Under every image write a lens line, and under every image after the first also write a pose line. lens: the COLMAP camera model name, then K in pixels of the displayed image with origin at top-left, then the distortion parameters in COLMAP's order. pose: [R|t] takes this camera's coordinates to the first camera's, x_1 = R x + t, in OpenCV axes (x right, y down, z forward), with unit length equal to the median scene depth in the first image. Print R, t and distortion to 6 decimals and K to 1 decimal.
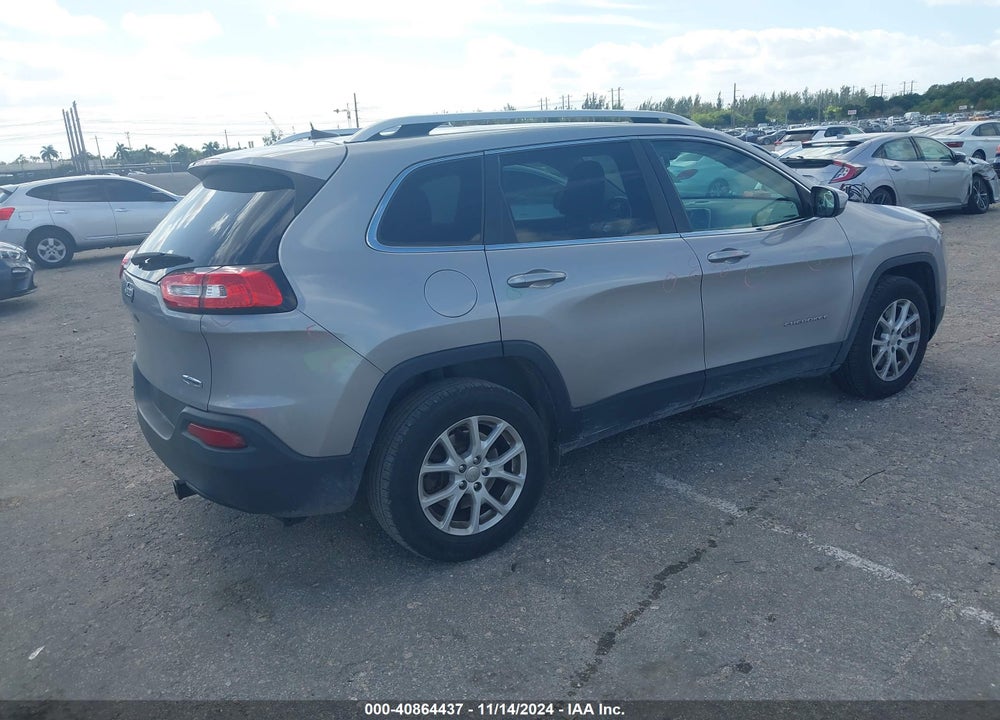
lens RADIAL K [[780.7, 0, 514.3], [0, 780.7, 388.3], [0, 0, 1]] dist [0.002785, 0.004740]
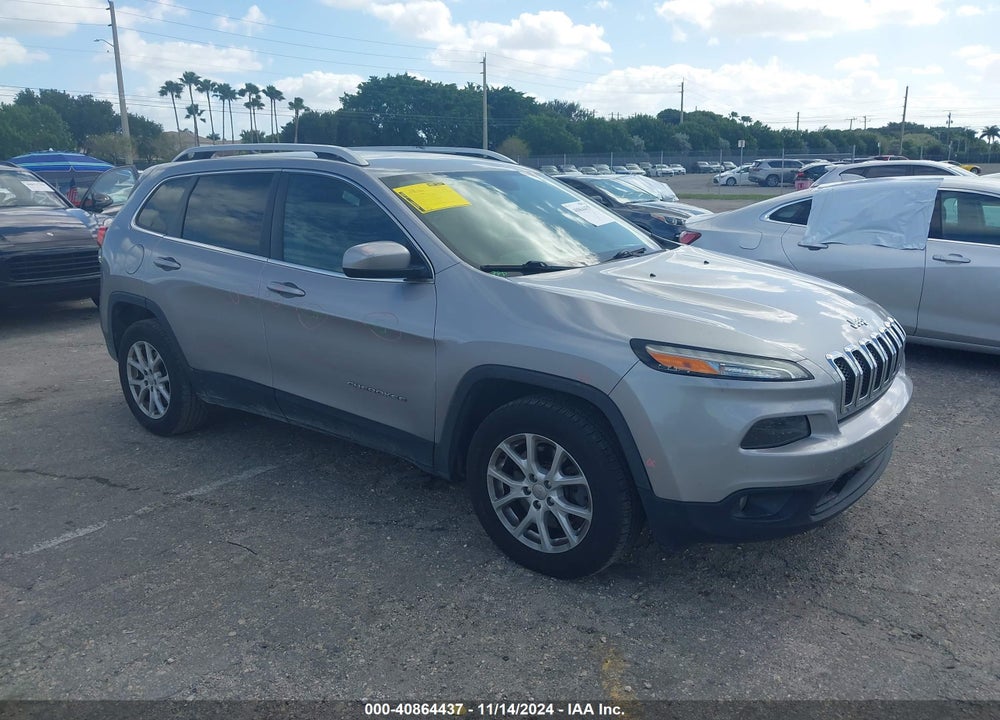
lens RADIAL K [[801.8, 0, 509.1], [0, 801.8, 360.0], [0, 0, 1]] dist [0.002739, 0.001446]
pose [[0.316399, 0.287021, -0.904163, 1.553884], [-0.291497, 0.936431, 0.195259, -0.430414], [0.902730, 0.201781, 0.379951, 0.997810]]
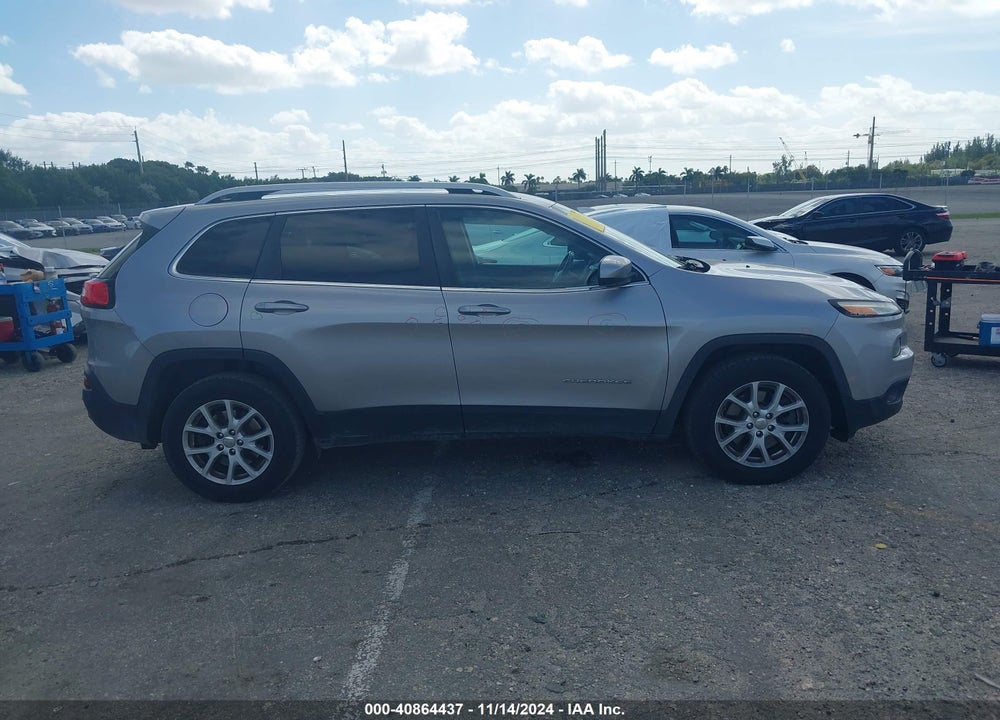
lens RADIAL K [[808.8, 0, 511.3], [0, 808.8, 360.6], [0, 0, 1]] dist [0.008391, -0.009774]
pose [[0.828233, 0.143098, -0.541805, 1.085755], [-0.181314, 0.983270, -0.017473, -0.094477], [0.530241, 0.112708, 0.840322, 0.038887]]
